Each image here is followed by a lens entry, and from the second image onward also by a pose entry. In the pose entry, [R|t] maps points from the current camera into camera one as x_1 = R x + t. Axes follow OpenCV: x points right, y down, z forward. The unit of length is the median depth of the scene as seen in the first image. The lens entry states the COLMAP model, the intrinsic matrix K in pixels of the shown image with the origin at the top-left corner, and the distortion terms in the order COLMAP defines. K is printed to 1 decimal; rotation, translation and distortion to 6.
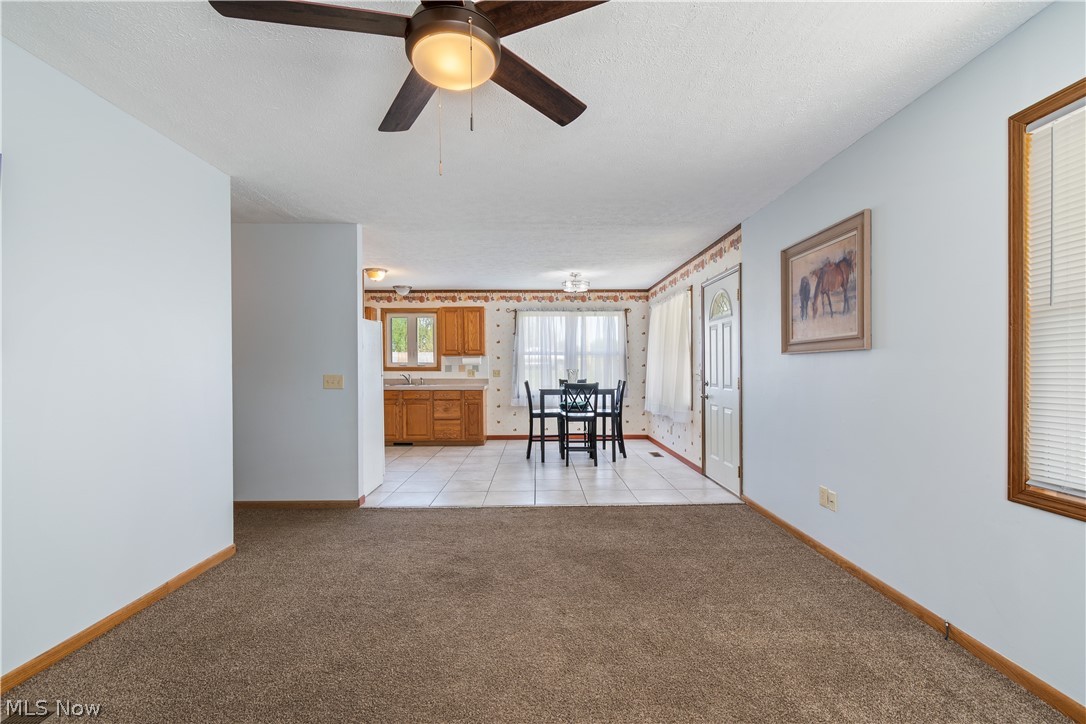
lens RADIAL K [[479.0, 0, 549.4], [0, 479.0, 370.0], [0, 0, 1]] dist [0.001740, -0.001703]
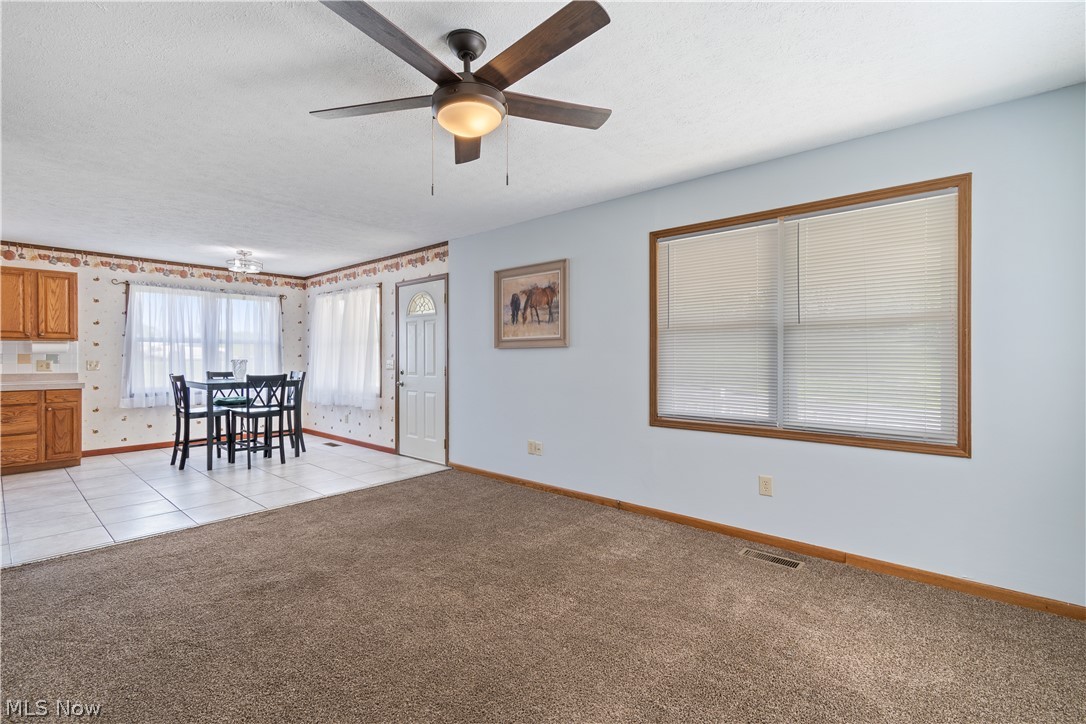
lens RADIAL K [[479.0, 0, 538.1], [0, 479.0, 353.7], [0, 0, 1]] dist [0.001740, -0.001703]
pose [[0.674010, 0.008623, 0.738672, -0.378417], [0.002188, 0.999904, -0.013669, 0.000844], [-0.738719, 0.010830, 0.673926, 0.003751]]
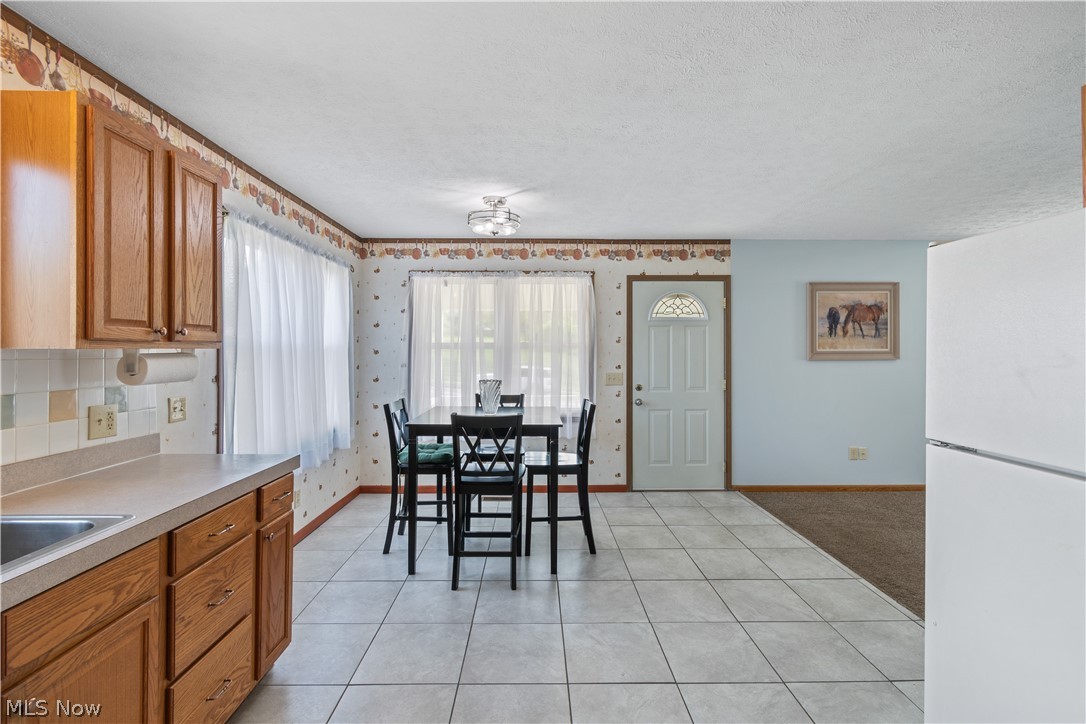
lens RADIAL K [[479.0, 0, 585.9], [0, 479.0, 346.2], [0, 0, 1]] dist [0.001740, -0.001703]
pose [[0.006601, 0.016805, 0.999837, -0.761927], [0.006302, 0.999838, -0.016847, -0.046655], [-0.999958, 0.006412, 0.006494, 1.433891]]
